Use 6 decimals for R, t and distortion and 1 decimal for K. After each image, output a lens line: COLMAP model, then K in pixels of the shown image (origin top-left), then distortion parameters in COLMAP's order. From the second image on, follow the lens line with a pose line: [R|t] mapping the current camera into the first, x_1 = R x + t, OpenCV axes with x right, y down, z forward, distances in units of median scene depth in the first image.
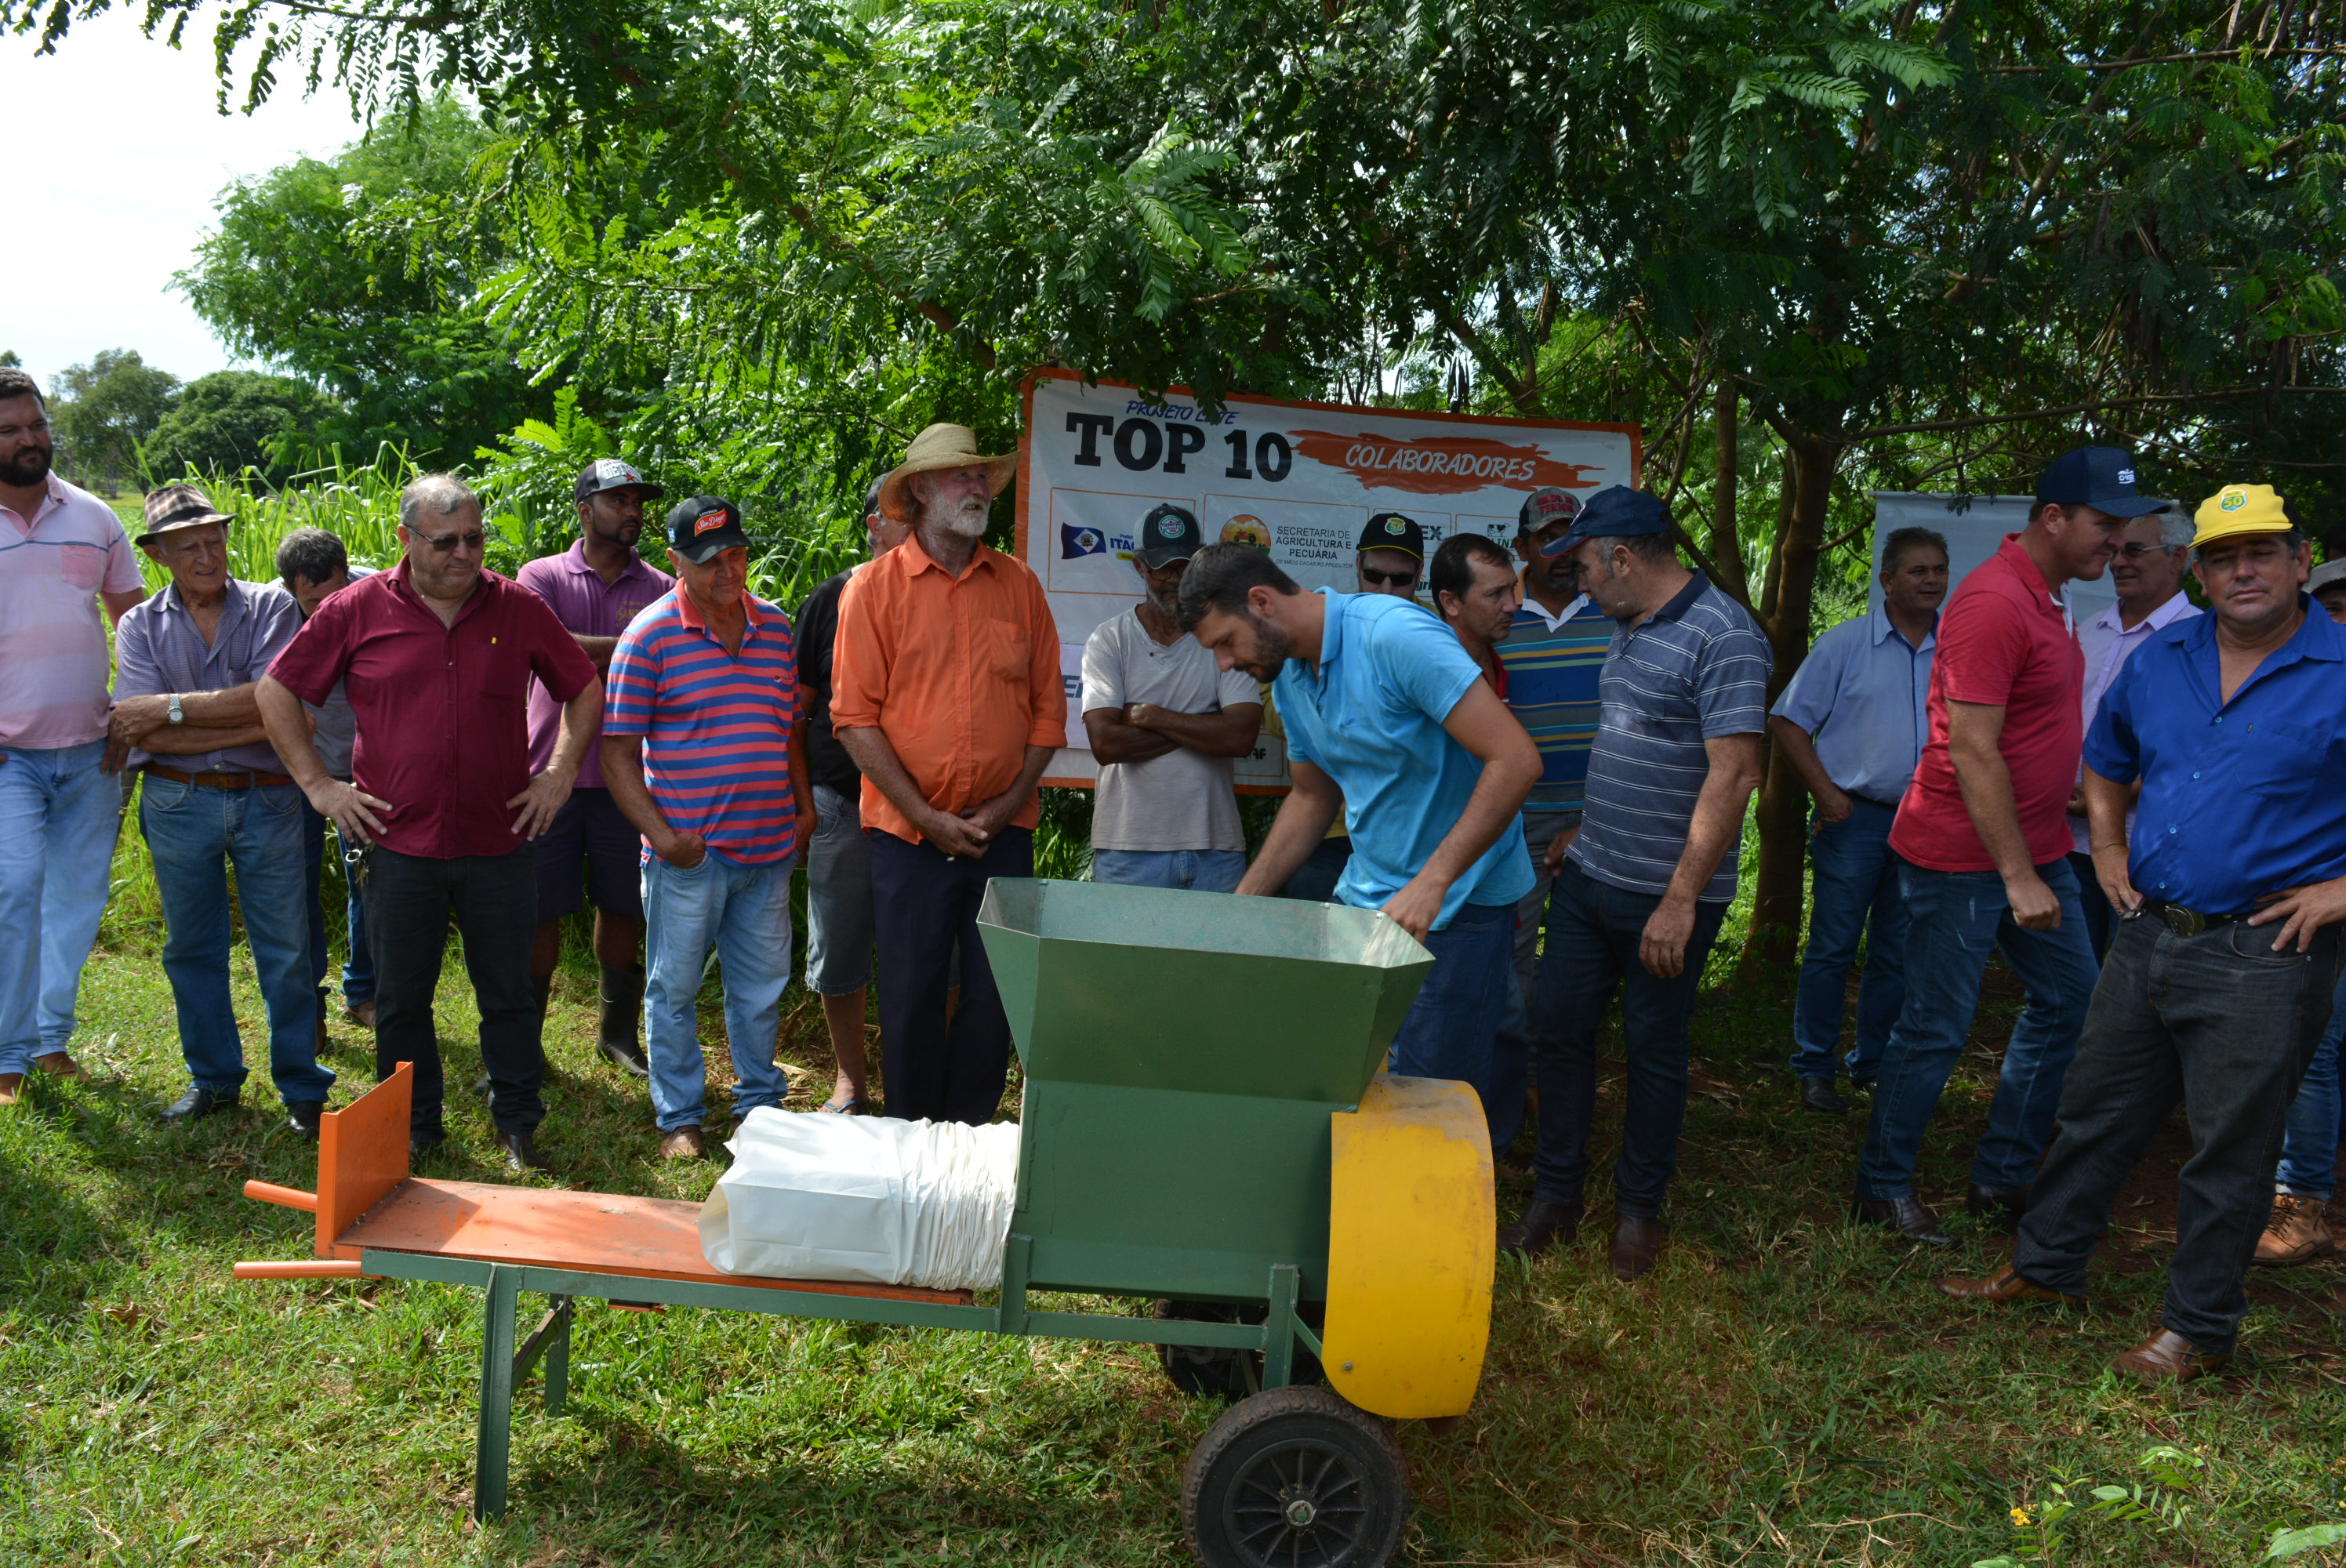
lens RADIAL K [[1903.9, 0, 1160.1], [0, 1903.9, 708.8], [0, 0, 1]] dist [-0.067433, 0.008183]
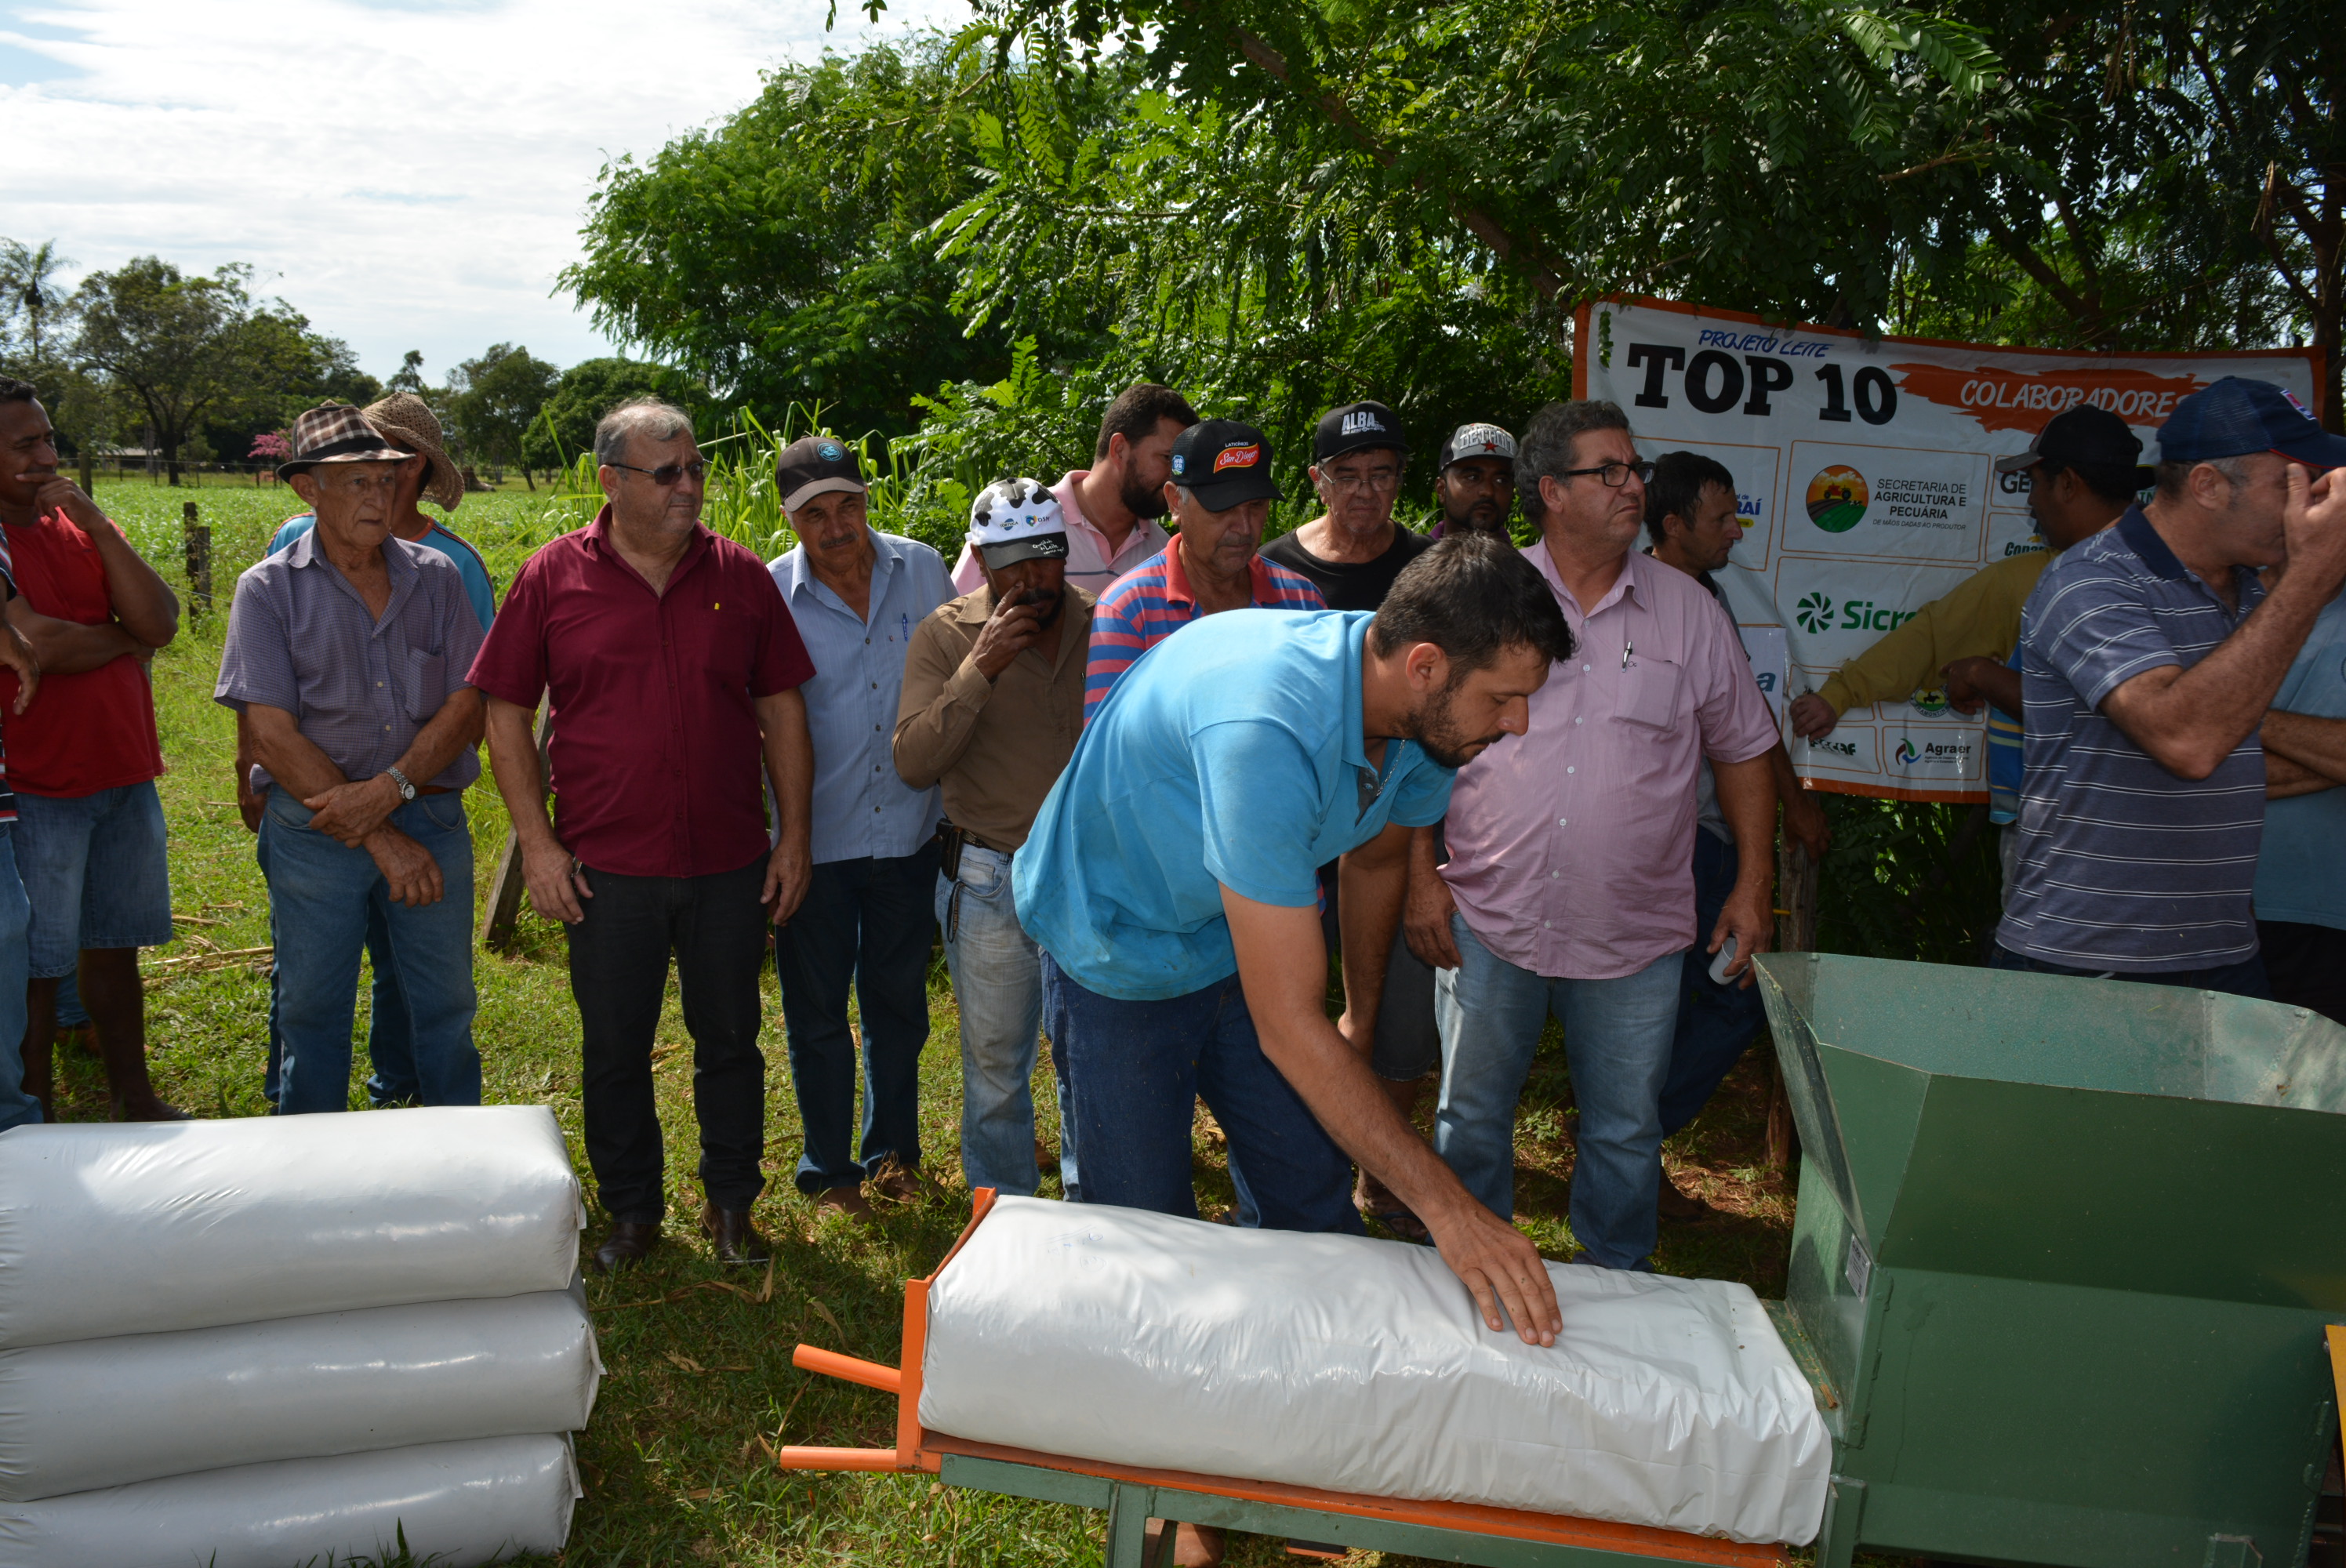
lens RADIAL K [[1909.2, 0, 1197.4], [0, 1909.2, 816.3], [0, 0, 1]] dist [-0.093832, 0.027151]
pose [[0.987296, 0.011547, -0.158470, -0.147592], [-0.000369, 0.997520, 0.070390, -0.012101], [0.158889, -0.069437, 0.984852, 0.211975]]
